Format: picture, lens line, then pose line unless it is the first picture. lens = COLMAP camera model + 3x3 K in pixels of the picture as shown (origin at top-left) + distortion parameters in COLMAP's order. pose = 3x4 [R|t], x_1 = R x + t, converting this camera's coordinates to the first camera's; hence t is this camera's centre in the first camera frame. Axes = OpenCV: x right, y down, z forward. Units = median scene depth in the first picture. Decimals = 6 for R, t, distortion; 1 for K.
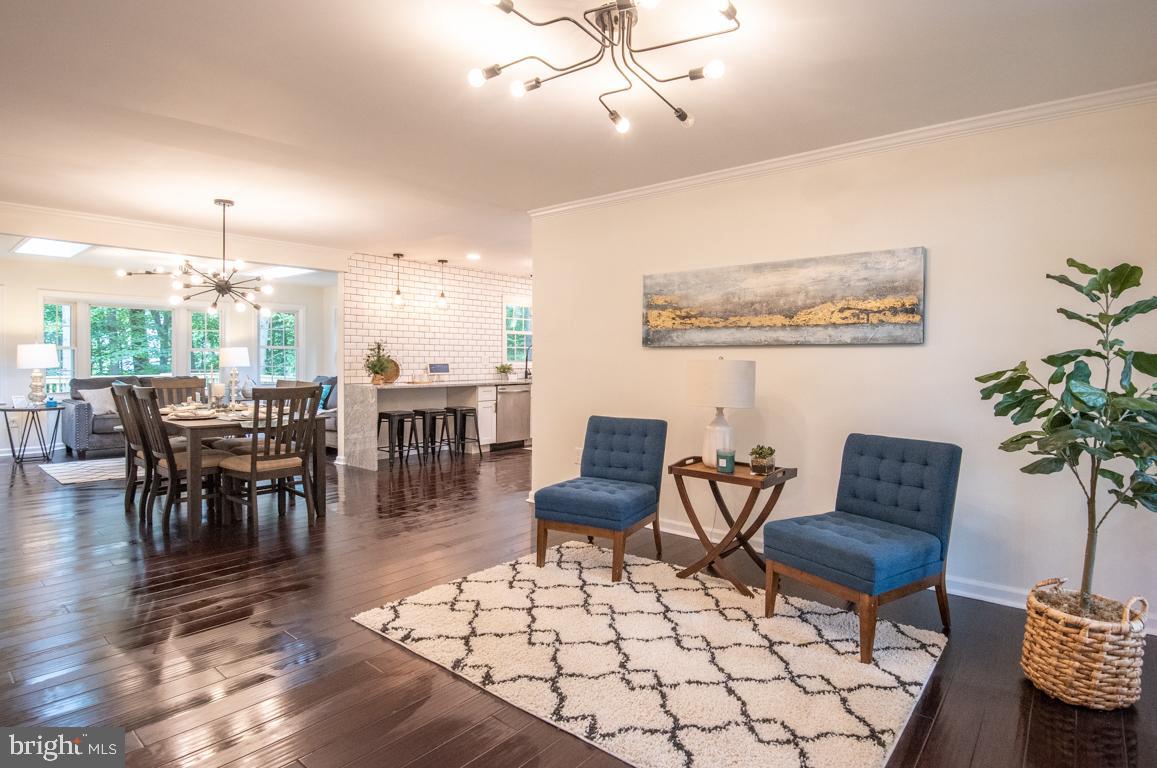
lens RADIAL K [[607.1, 0, 582.1], [0, 607.1, 379.9], [0, 0, 1]] dist [-0.025420, -0.000999]
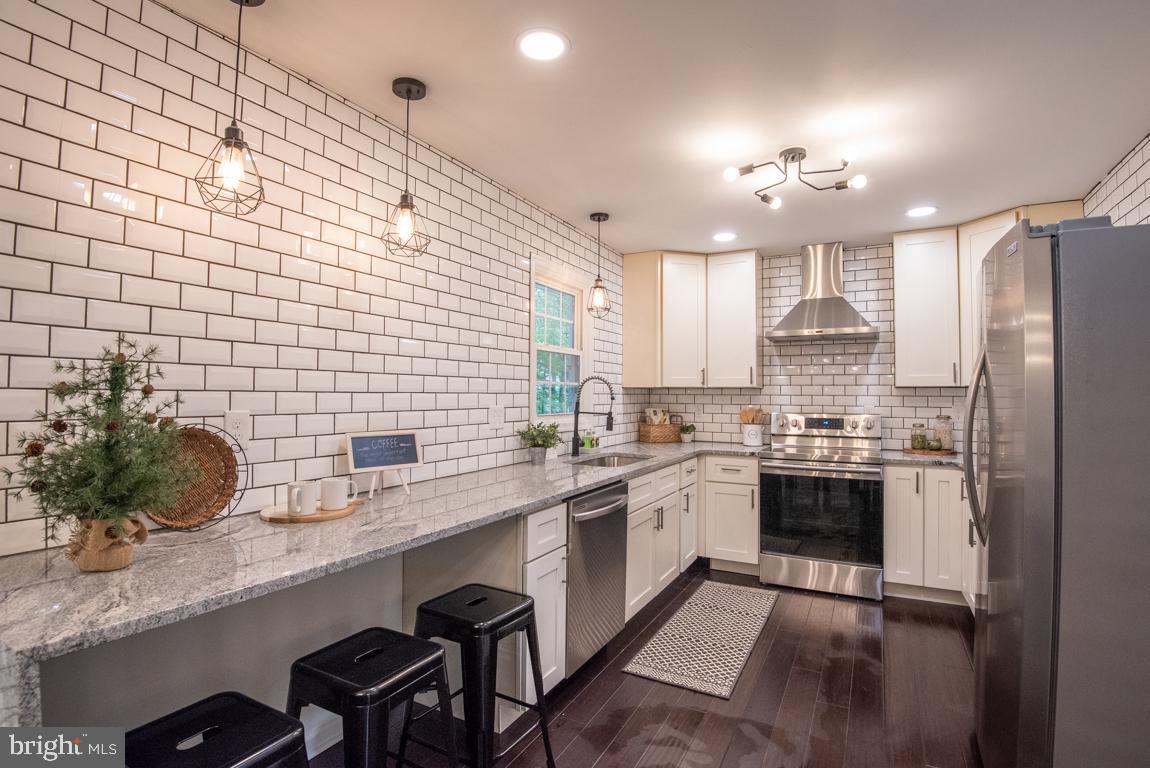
lens RADIAL K [[544.9, 0, 560.9], [0, 544.9, 384.7], [0, 0, 1]] dist [-0.029835, -0.018188]
pose [[0.981718, 0.003747, 0.190305, -0.206877], [0.006106, 0.998672, -0.051165, -0.038309], [-0.190244, 0.051391, 0.980391, 0.736343]]
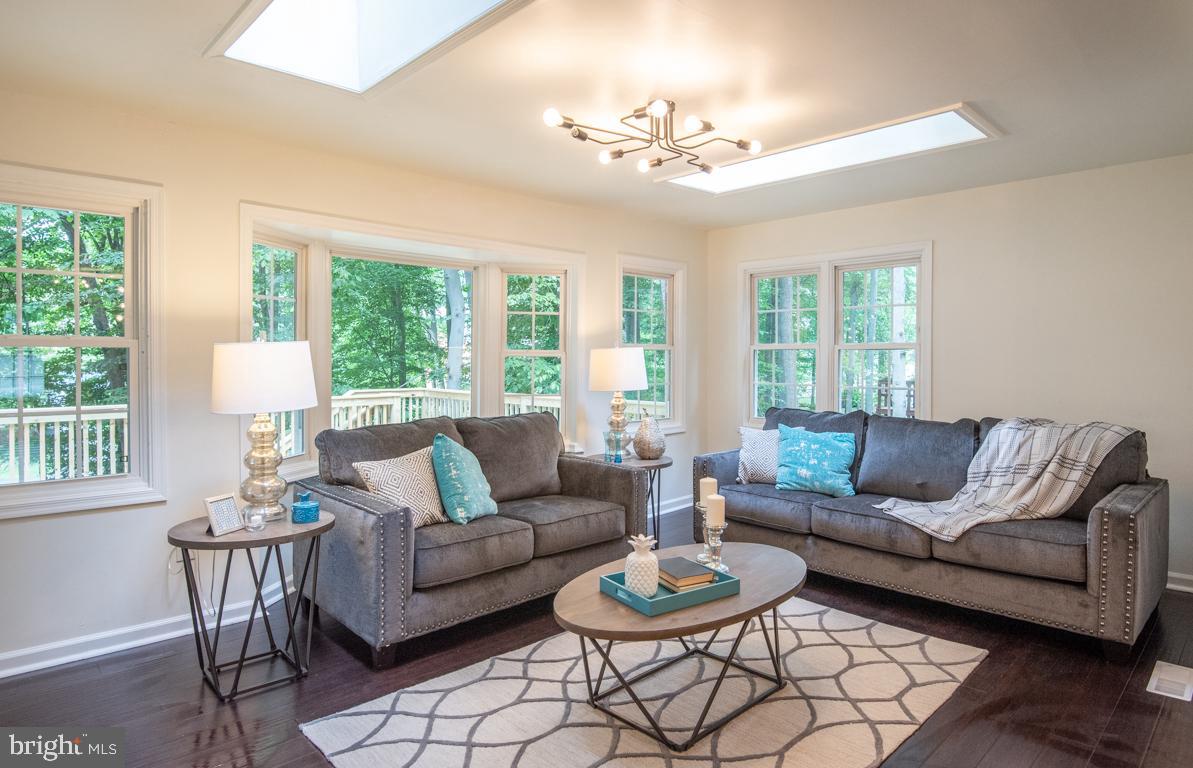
lens RADIAL K [[630.8, 0, 596.5], [0, 630.8, 384.0], [0, 0, 1]] dist [0.000587, -0.000216]
pose [[0.997880, -0.000627, -0.065076, -0.656429], [0.001075, 0.999976, 0.006848, -0.034824], [0.065070, -0.006903, 0.997857, 0.603455]]
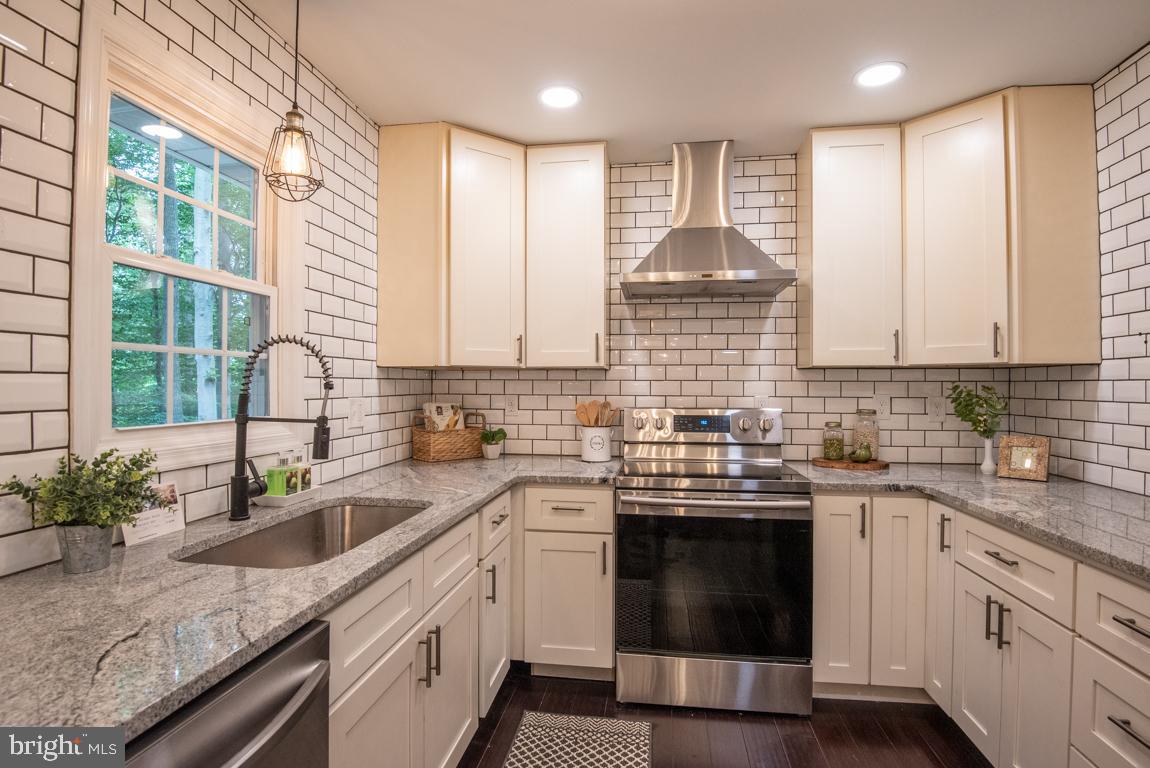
lens RADIAL K [[574.7, 0, 573.0], [0, 574.7, 382.4], [0, 0, 1]] dist [-0.002477, -0.027304]
pose [[0.848289, -0.001068, 0.529533, -0.115821], [0.020107, 0.999342, -0.030194, -0.042652], [-0.529152, 0.036260, 0.847752, 0.940387]]
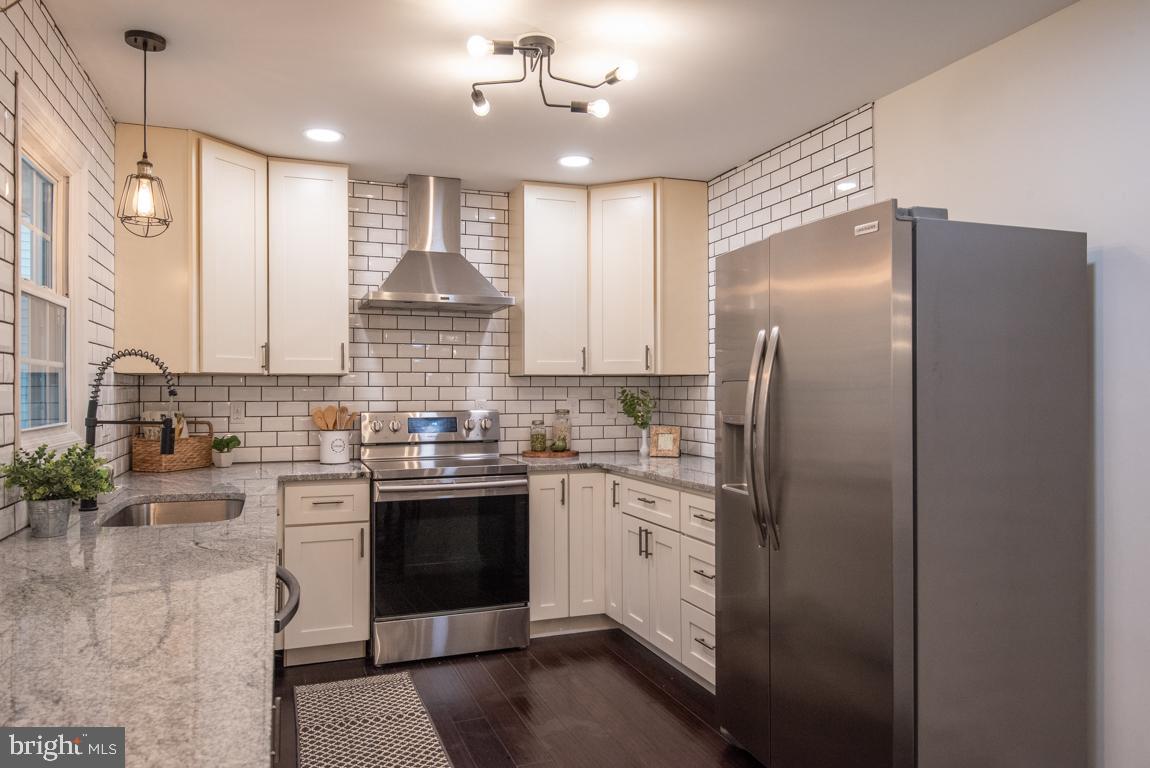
lens RADIAL K [[787.8, 0, 575.0], [0, 787.8, 384.0], [0, 0, 1]] dist [-0.004525, -0.001024]
pose [[0.479685, 0.000012, 0.877441, -0.295894], [0.034809, 0.999213, -0.019043, -0.040792], [-0.876750, 0.039677, 0.479307, 0.848637]]
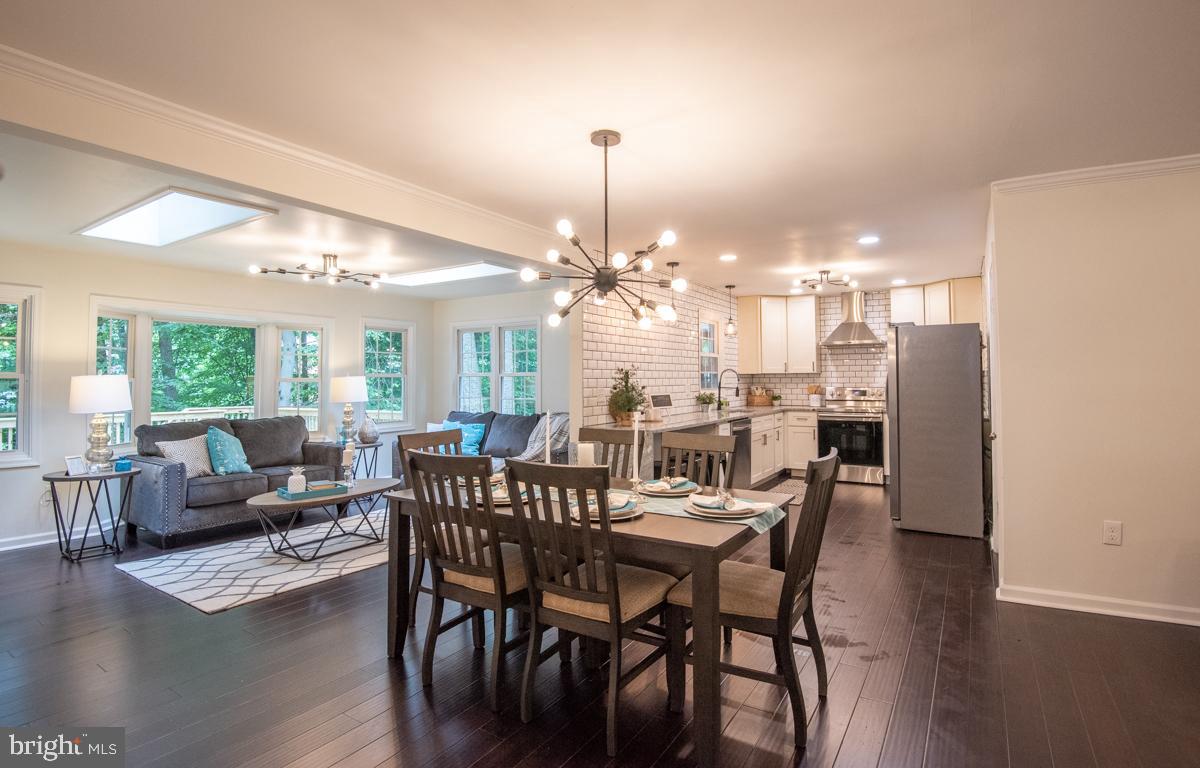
lens RADIAL K [[584.4, 0, 598.5], [0, 584.4, 369.2], [0, 0, 1]] dist [-0.029067, -0.000585]
pose [[0.990582, -0.010555, 0.136511, -0.428016], [0.017722, 0.998521, -0.051388, -0.023212], [-0.135766, 0.053324, 0.989305, 0.276060]]
